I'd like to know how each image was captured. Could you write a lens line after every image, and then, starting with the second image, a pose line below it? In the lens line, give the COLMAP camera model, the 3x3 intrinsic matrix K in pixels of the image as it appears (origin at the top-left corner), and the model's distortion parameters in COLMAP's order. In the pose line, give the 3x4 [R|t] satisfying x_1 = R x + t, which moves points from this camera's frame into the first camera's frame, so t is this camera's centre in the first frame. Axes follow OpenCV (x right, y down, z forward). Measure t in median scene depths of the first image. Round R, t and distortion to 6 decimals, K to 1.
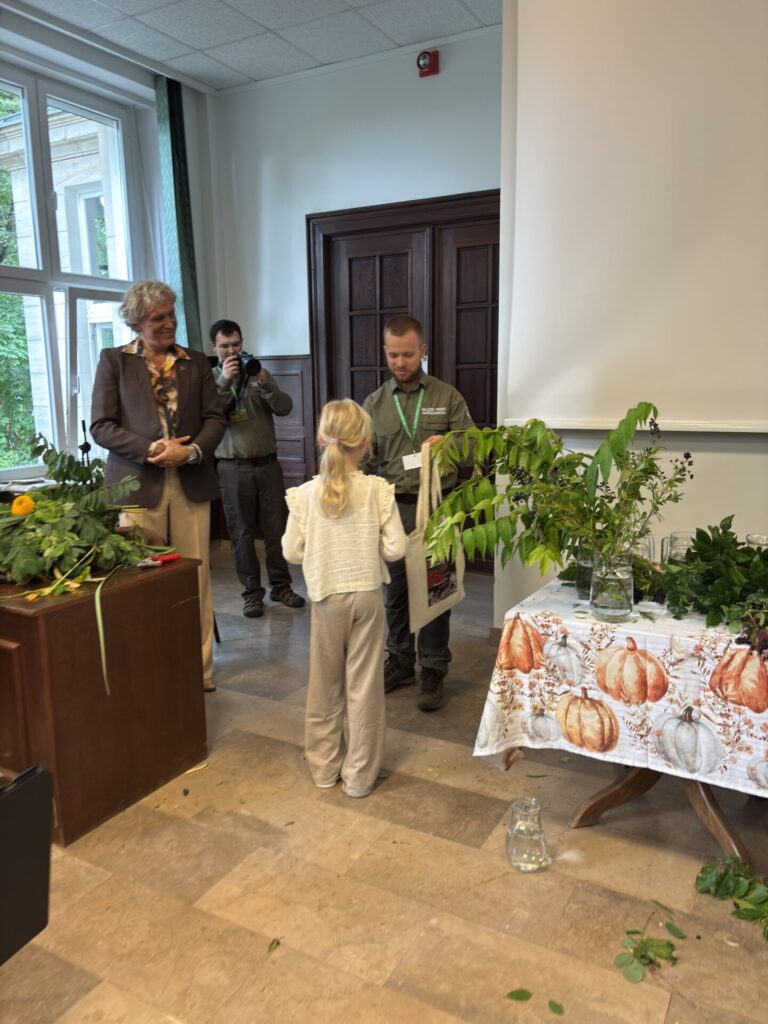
lens RADIAL K [[768.7, 0, 374.5], [0, 768.7, 508.4], [0, 0, 1]] dist [0.007422, 0.015921]
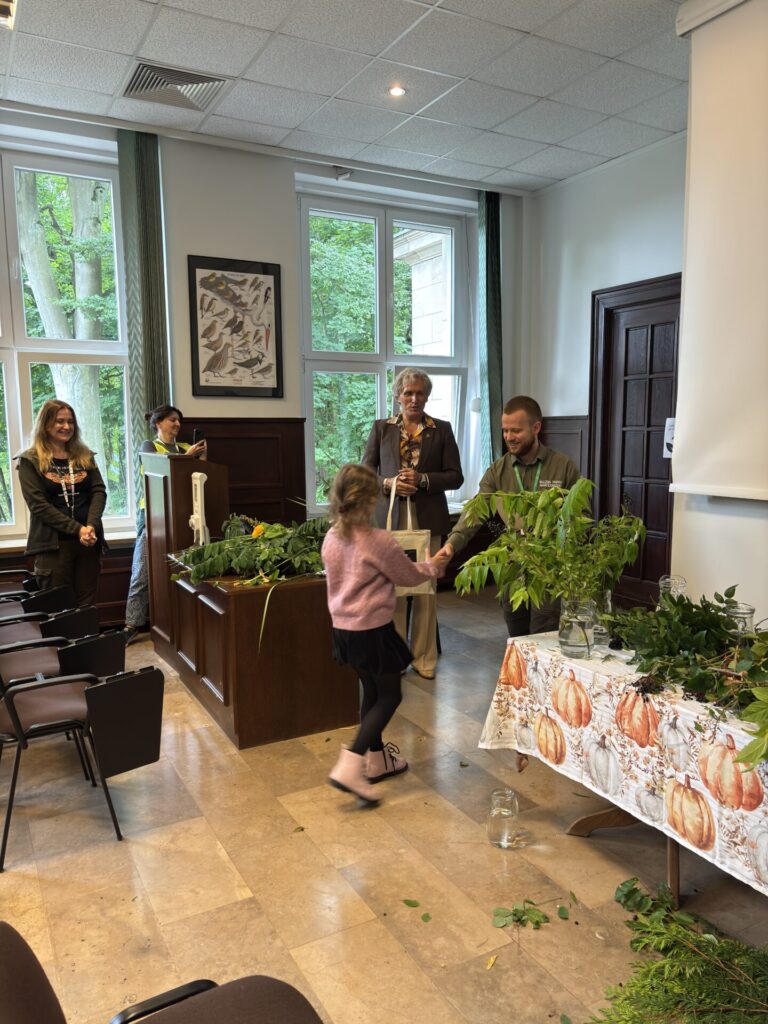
lens RADIAL K [[768.7, 0, 386.6], [0, 768.7, 516.7], [0, 0, 1]] dist [0.007422, 0.015921]
pose [[0.844717, 0.067931, -0.530885, 0.652642], [-0.092326, 0.995538, -0.019518, -0.020817], [0.527190, 0.065502, 0.847219, -0.182384]]
